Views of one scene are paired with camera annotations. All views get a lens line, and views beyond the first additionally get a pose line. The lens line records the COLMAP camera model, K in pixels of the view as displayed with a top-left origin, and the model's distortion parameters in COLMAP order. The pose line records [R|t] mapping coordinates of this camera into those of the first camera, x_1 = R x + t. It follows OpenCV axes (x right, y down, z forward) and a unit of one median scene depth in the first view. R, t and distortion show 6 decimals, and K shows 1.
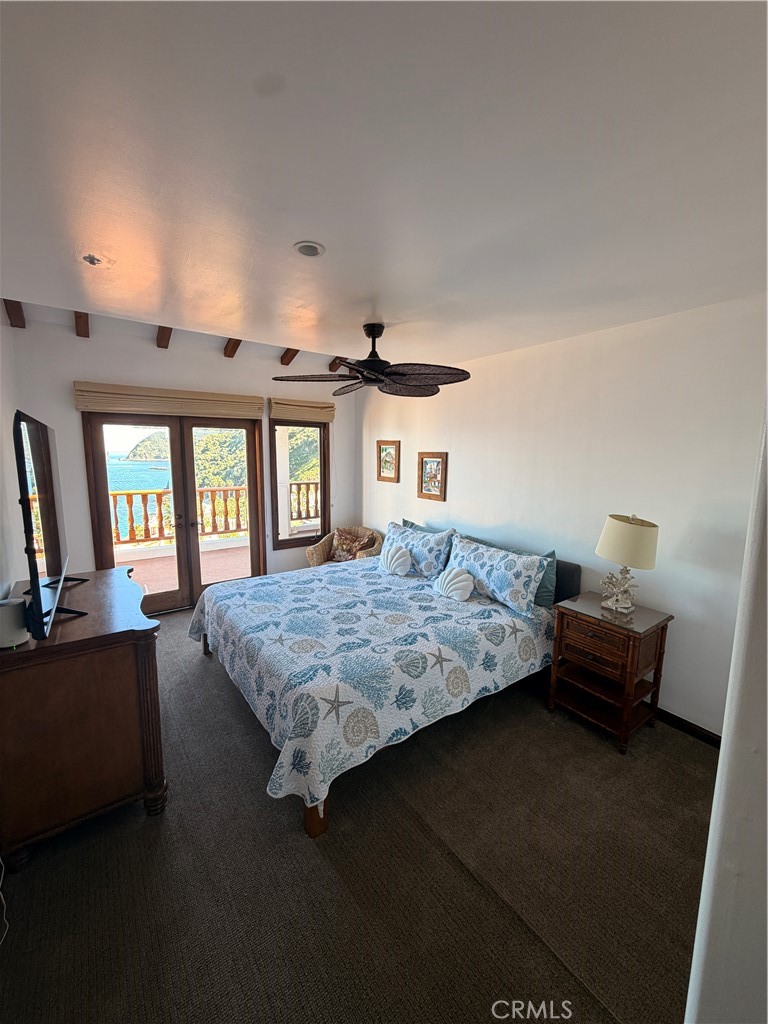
lens RADIAL K [[407.3, 0, 386.0], [0, 407.3, 510.3], [0, 0, 1]] dist [-0.000605, 0.000502]
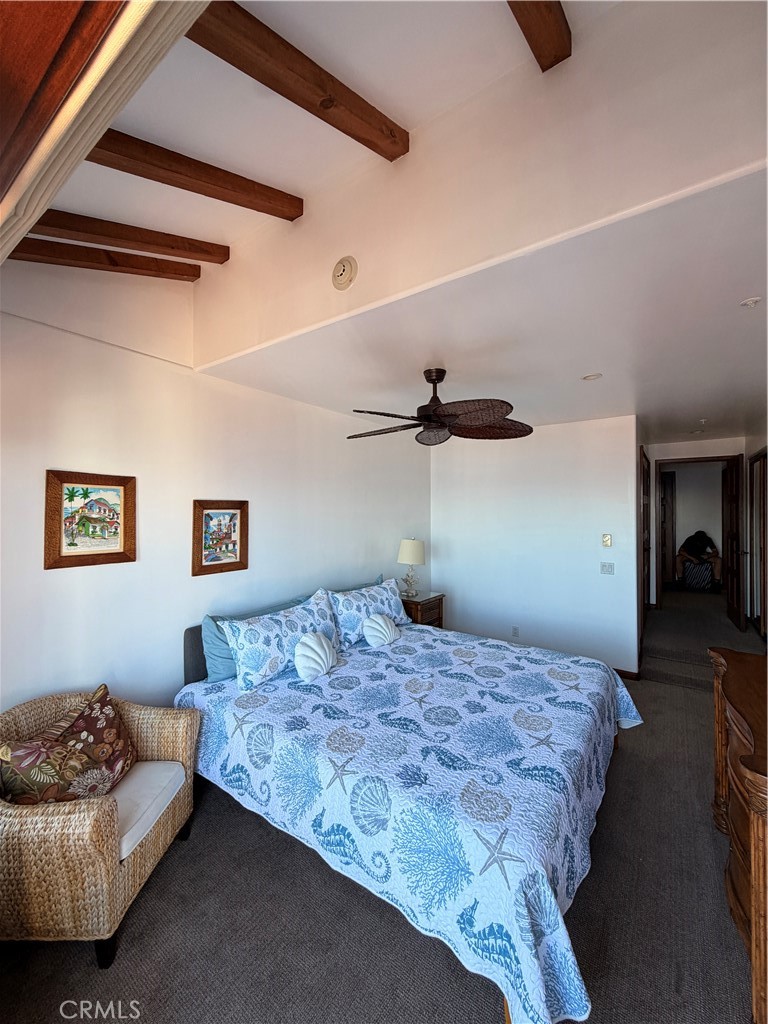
lens RADIAL K [[407.3, 0, 384.7], [0, 407.3, 505.3], [0, 0, 1]] dist [-0.000605, 0.000502]
pose [[-0.313532, -0.003838, 0.949570, -0.615120], [0.131145, 0.990234, 0.047305, -0.134226], [-0.940478, 0.139363, -0.309967, 0.975944]]
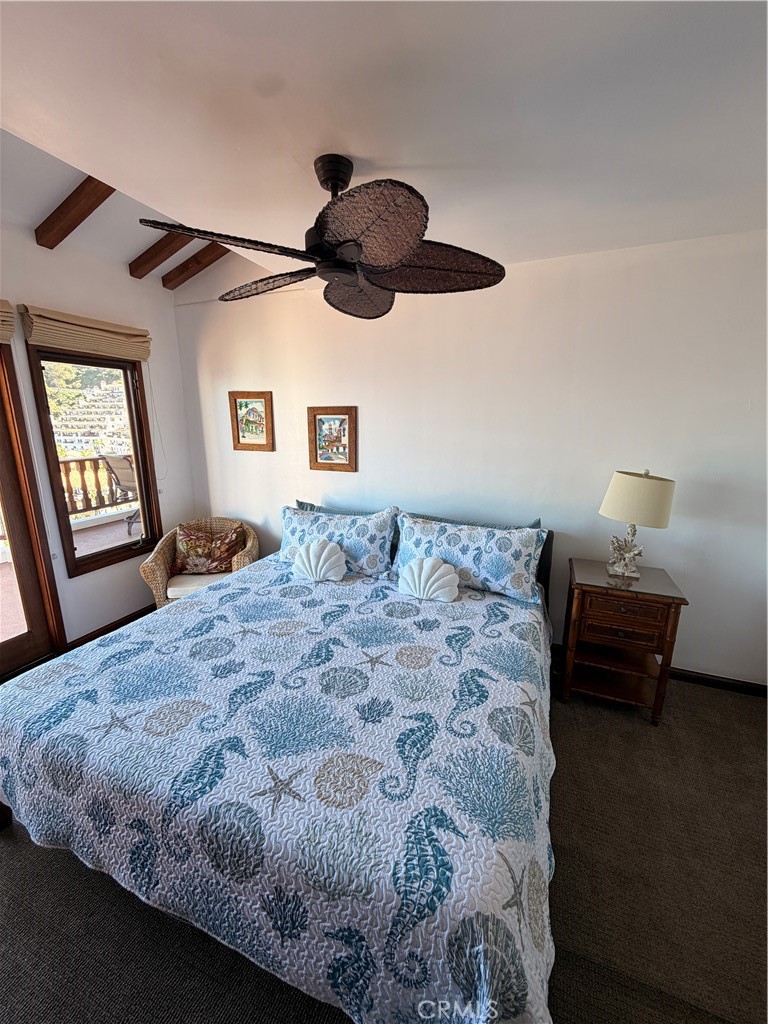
lens RADIAL K [[407.3, 0, 387.1], [0, 407.3, 507.7], [0, 0, 1]] dist [-0.000605, 0.000502]
pose [[0.848486, -0.125219, 0.514190, -0.209220], [0.085333, 0.991262, 0.100588, -0.026604], [-0.522293, -0.041470, 0.851757, 0.312451]]
